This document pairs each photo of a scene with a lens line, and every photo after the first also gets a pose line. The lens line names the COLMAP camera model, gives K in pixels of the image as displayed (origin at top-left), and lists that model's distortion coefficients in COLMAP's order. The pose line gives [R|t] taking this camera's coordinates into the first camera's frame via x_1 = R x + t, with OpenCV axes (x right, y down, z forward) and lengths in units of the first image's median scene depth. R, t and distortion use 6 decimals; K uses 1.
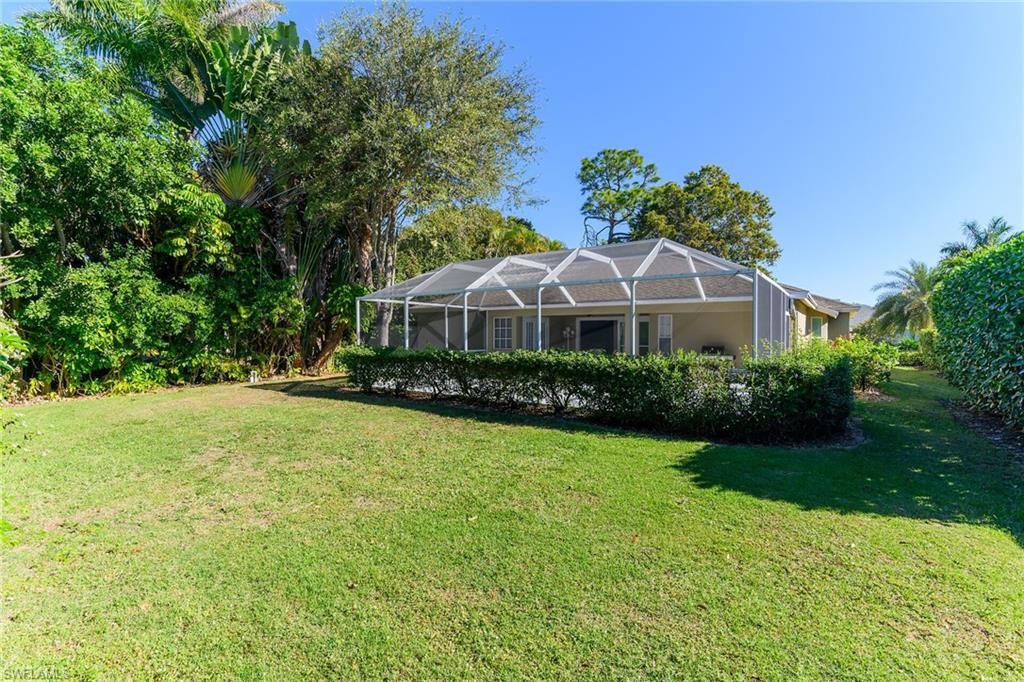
lens RADIAL K [[478.5, 0, 505.3], [0, 478.5, 342.2], [0, 0, 1]] dist [-0.023310, 0.000063]
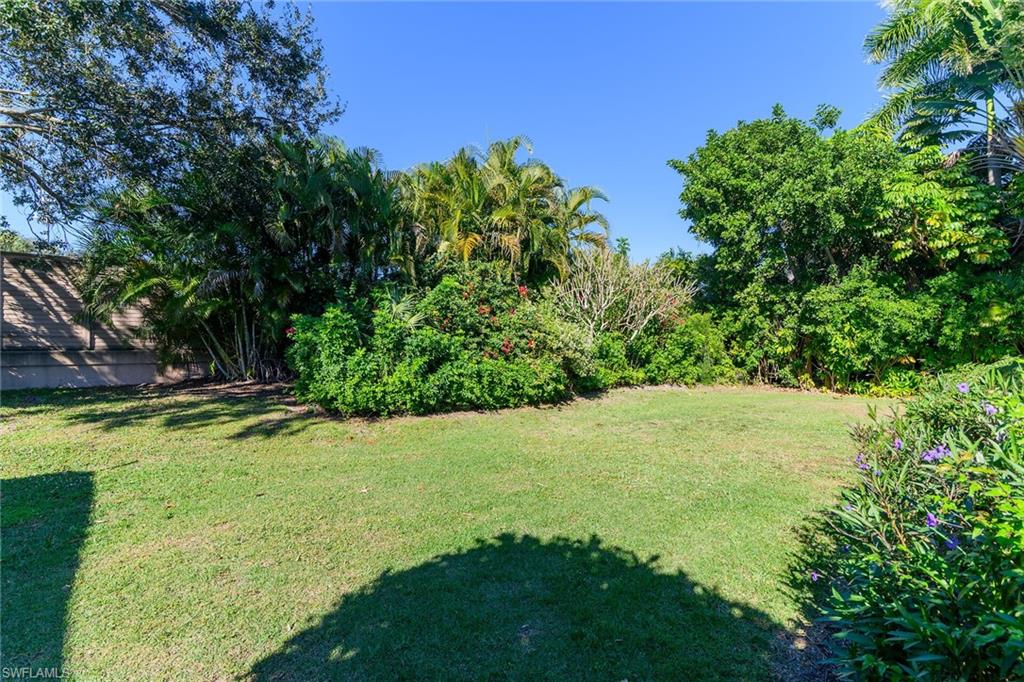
lens RADIAL K [[478.5, 0, 505.3], [0, 478.5, 342.2], [0, 0, 1]] dist [-0.023310, 0.000063]
pose [[-0.261696, -0.000579, -0.965150, 0.456230], [-0.027119, 0.999609, 0.006754, 0.001472], [0.964769, 0.027942, -0.261609, 0.485083]]
